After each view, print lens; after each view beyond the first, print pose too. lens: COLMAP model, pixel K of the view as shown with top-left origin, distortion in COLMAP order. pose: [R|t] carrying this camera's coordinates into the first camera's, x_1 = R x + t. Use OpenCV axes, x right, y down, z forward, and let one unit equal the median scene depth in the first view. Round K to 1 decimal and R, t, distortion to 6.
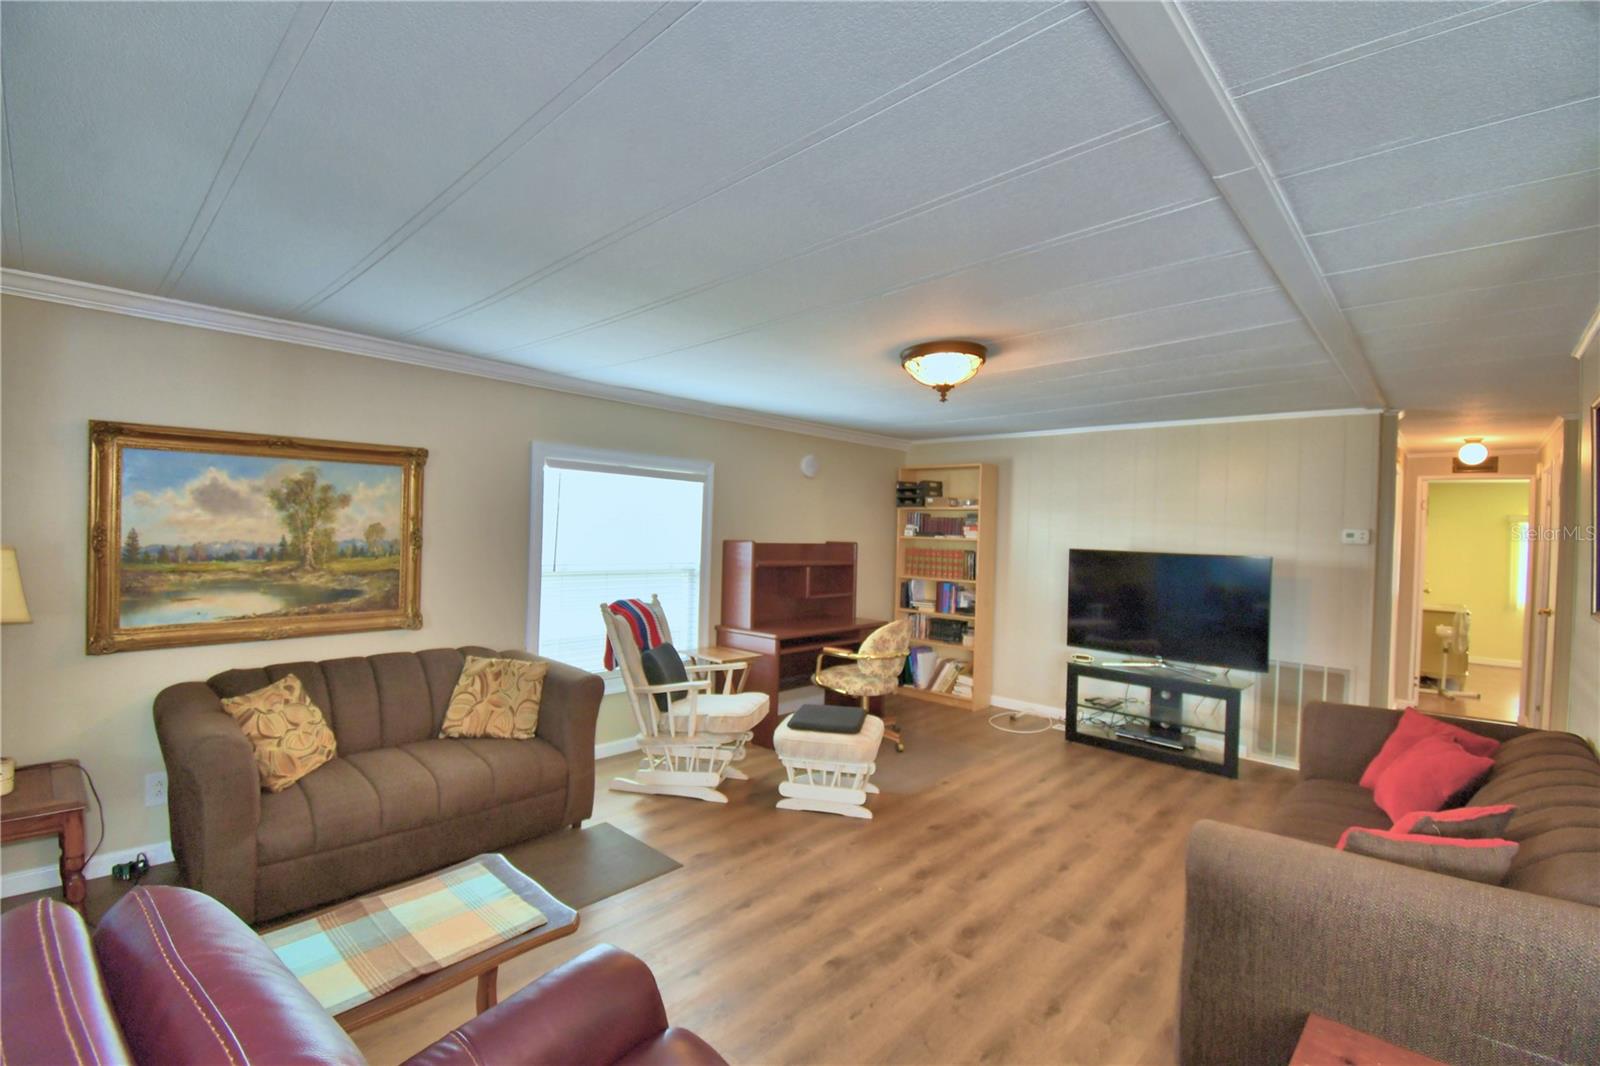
lens RADIAL K [[700.9, 0, 792.2], [0, 700.9, 535.7], [0, 0, 1]] dist [0.012525, -0.022054]
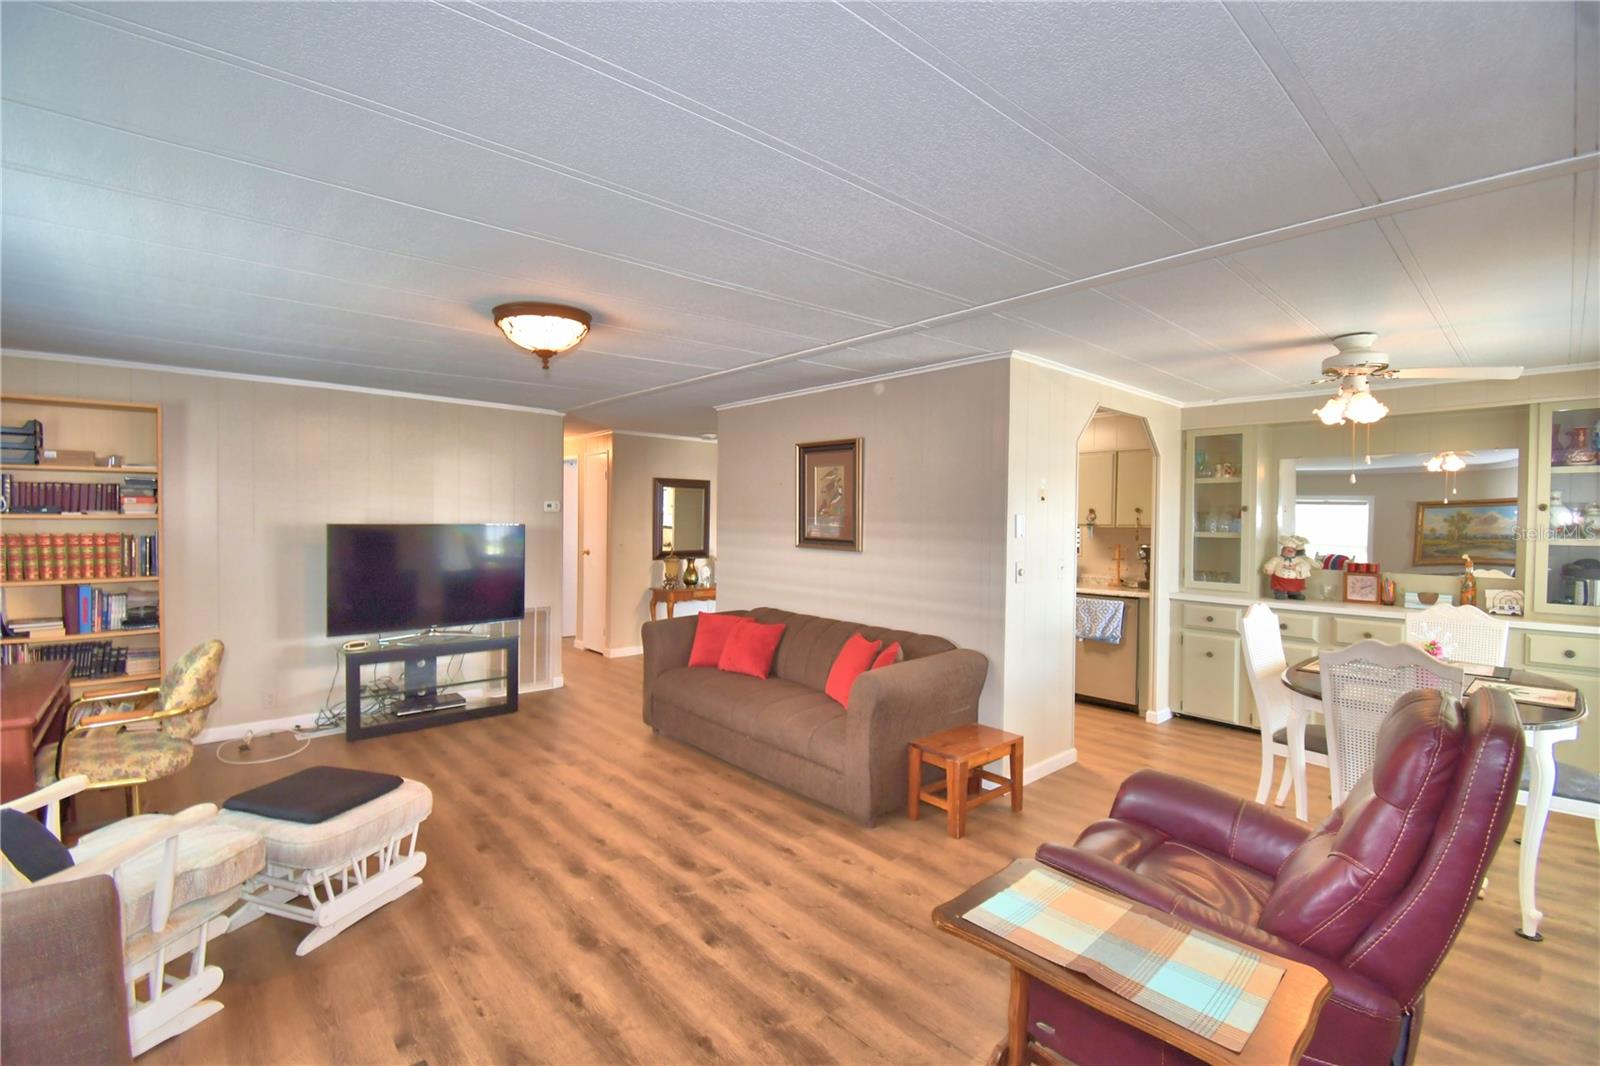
lens RADIAL K [[700.9, 0, 792.2], [0, 700.9, 535.7], [0, 0, 1]] dist [0.012525, -0.022054]
pose [[0.083845, -0.056083, 0.994899, -0.656812], [0.001453, 0.998421, 0.056159, -0.023637], [-0.996478, -0.003263, 0.083794, 0.576771]]
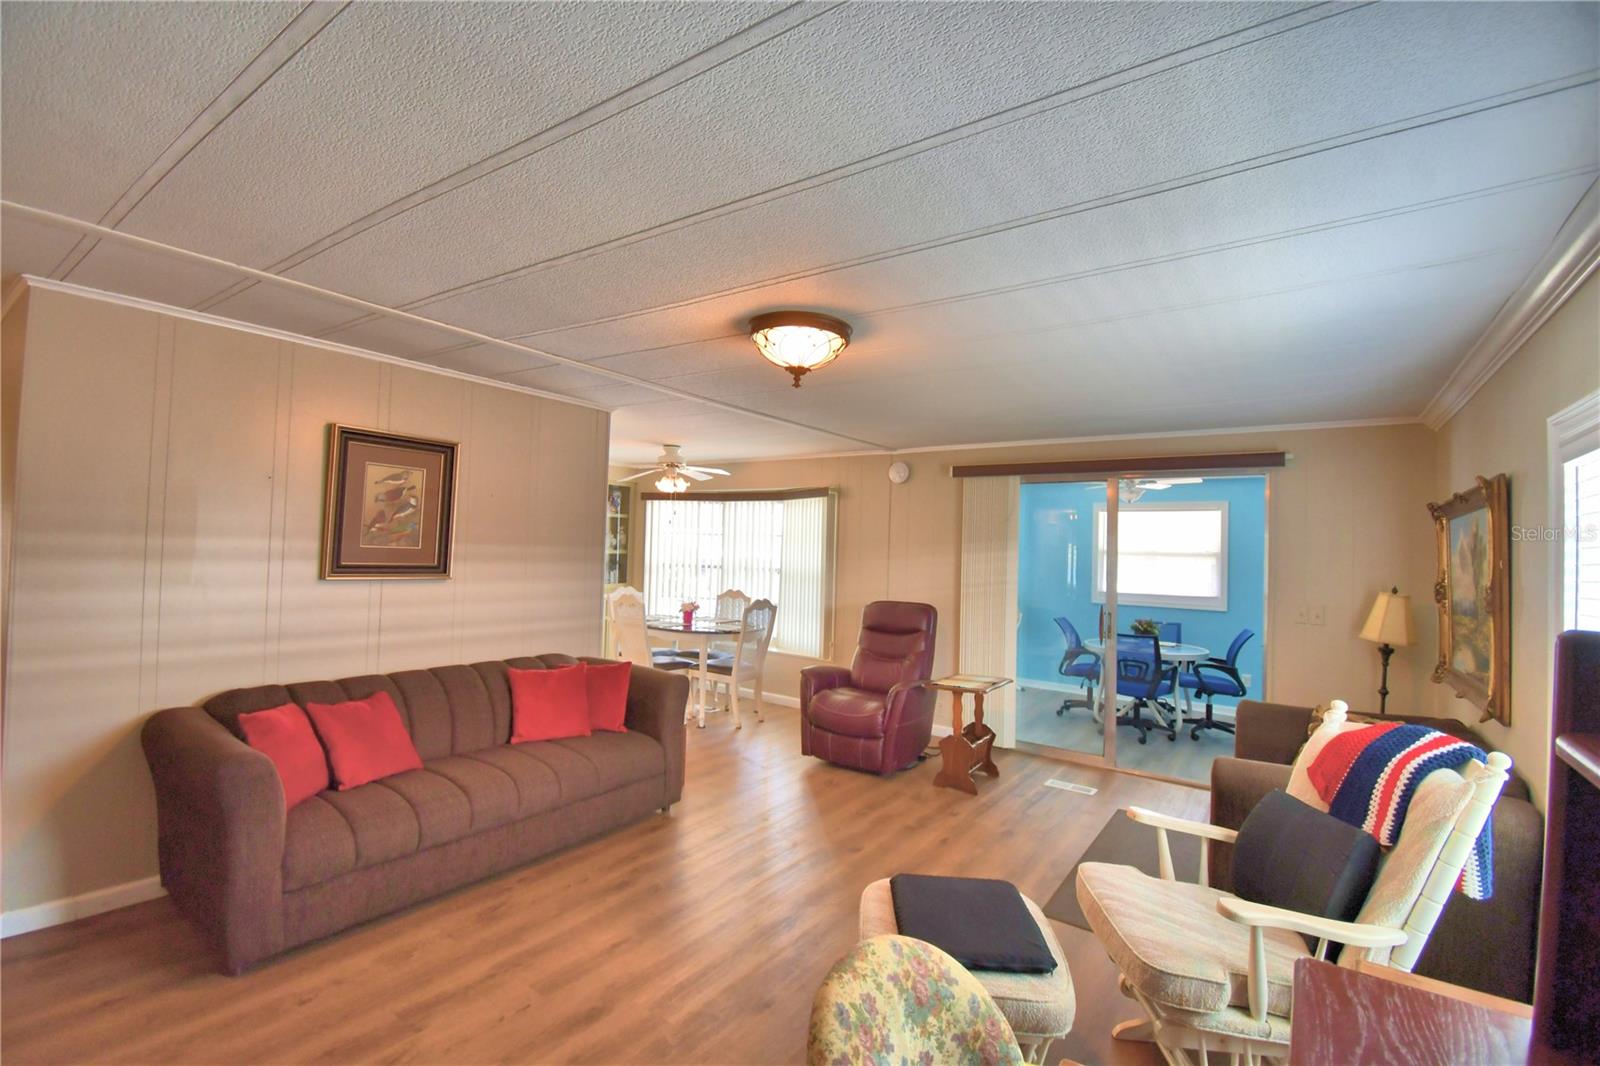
lens RADIAL K [[704.2, 0, 805.2], [0, 704.2, 525.7], [0, 0, 1]] dist [0.020850, -0.023182]
pose [[-0.986574, -0.069304, -0.147883, 0.309360], [-0.065629, 0.997405, -0.029596, -0.005281], [0.149550, -0.019493, -0.988562, 1.762433]]
